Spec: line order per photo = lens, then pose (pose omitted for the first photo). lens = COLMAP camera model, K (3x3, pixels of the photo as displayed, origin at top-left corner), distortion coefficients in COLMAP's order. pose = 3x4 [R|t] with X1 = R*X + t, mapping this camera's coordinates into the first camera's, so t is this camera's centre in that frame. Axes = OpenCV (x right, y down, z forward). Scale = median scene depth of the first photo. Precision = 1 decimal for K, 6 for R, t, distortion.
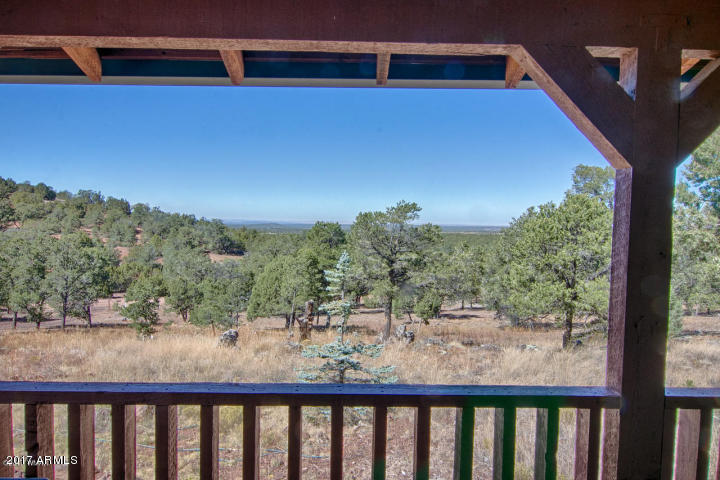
lens RADIAL K [[445.2, 0, 359.8], [0, 445.2, 242.4], [0, 0, 1]] dist [0.001605, 0.000362]
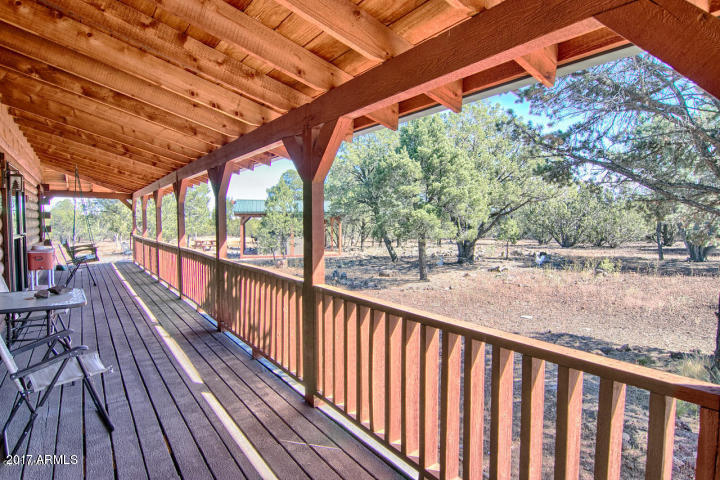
lens RADIAL K [[408.0, 0, 359.5], [0, 408.0, 240.7], [0, 0, 1]] dist [-0.001140, -0.001155]
pose [[0.580846, 0.026976, -0.813566, 0.189256], [0.012292, 0.999046, 0.041903, 0.003233], [0.813920, -0.034340, 0.579961, 0.001250]]
